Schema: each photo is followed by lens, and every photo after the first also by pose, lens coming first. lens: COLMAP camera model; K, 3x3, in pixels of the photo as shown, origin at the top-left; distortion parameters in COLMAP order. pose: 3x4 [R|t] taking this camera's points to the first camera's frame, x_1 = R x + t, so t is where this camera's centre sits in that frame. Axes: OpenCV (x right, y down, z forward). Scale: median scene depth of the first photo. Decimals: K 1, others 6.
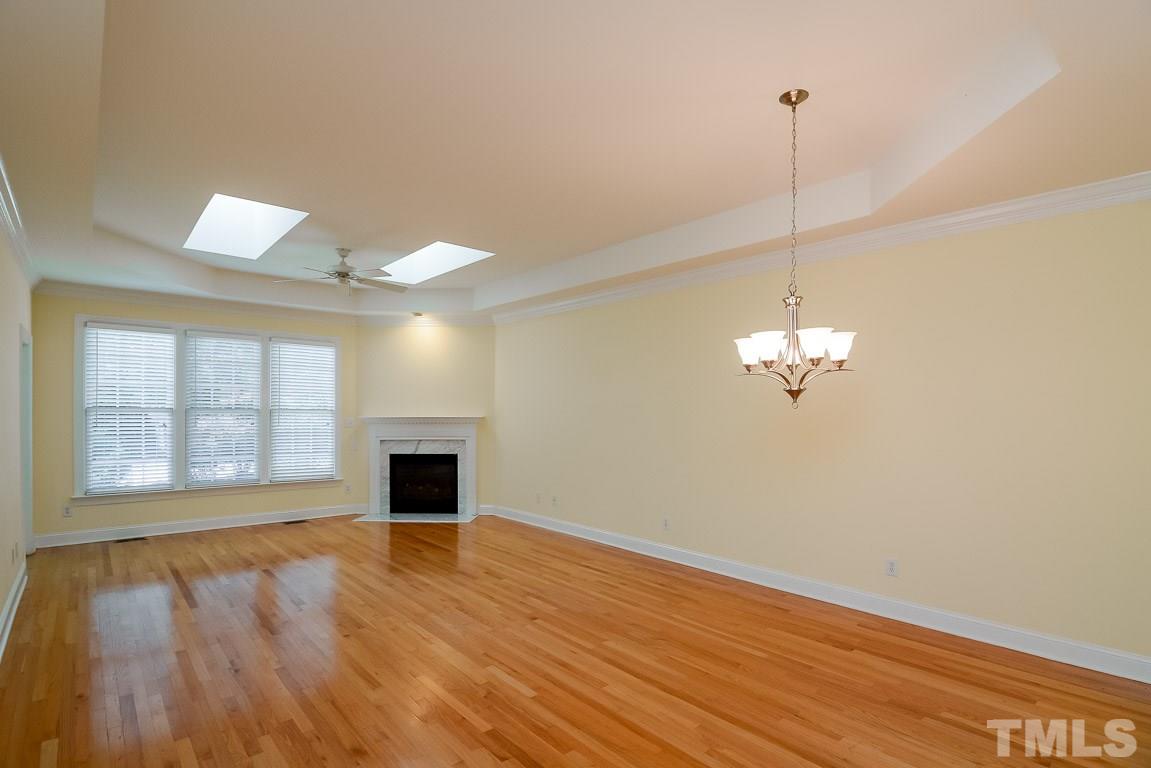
lens RADIAL K [[576.5, 0, 572.1], [0, 576.5, 423.7], [0, 0, 1]] dist [-0.013394, -0.000294]
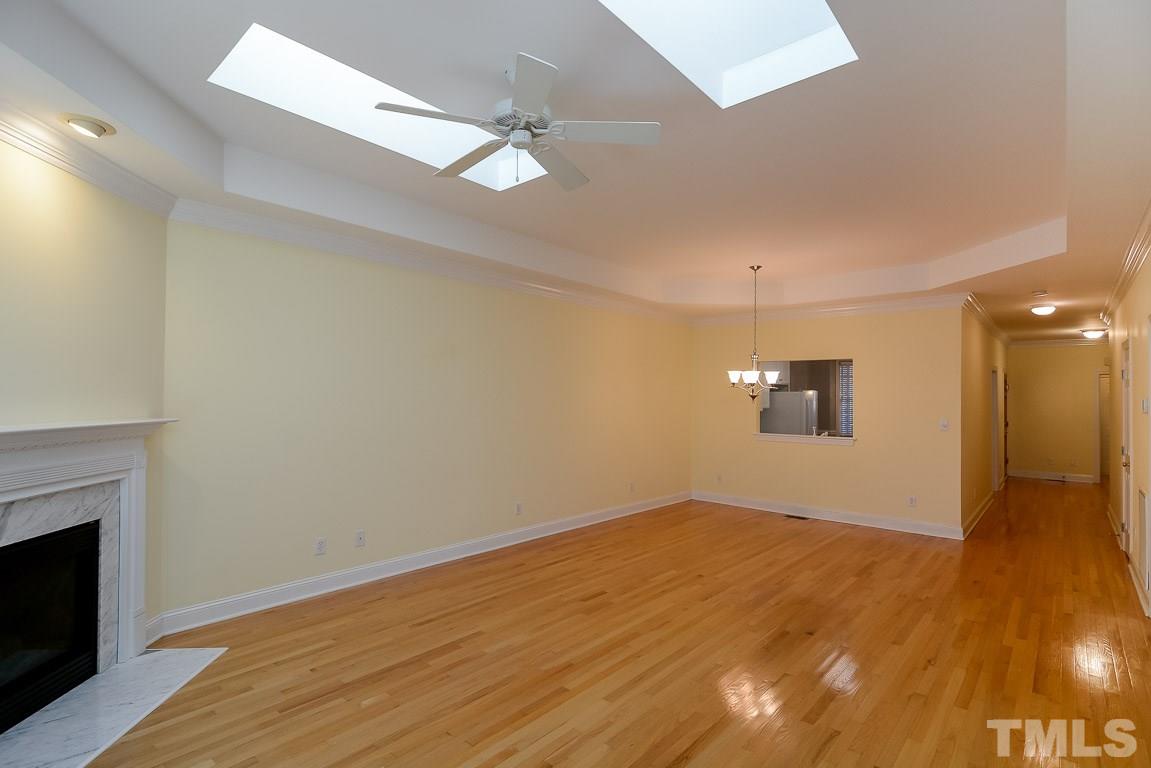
lens RADIAL K [[562.1, 0, 576.7], [0, 562.1, 391.2], [0, 0, 1]] dist [0.006495, 0.000186]
pose [[-0.149158, 0.006427, 0.988793, -0.853463], [0.014008, 0.999892, -0.004386, -0.038001], [-0.988714, 0.013196, -0.149232, 1.005617]]
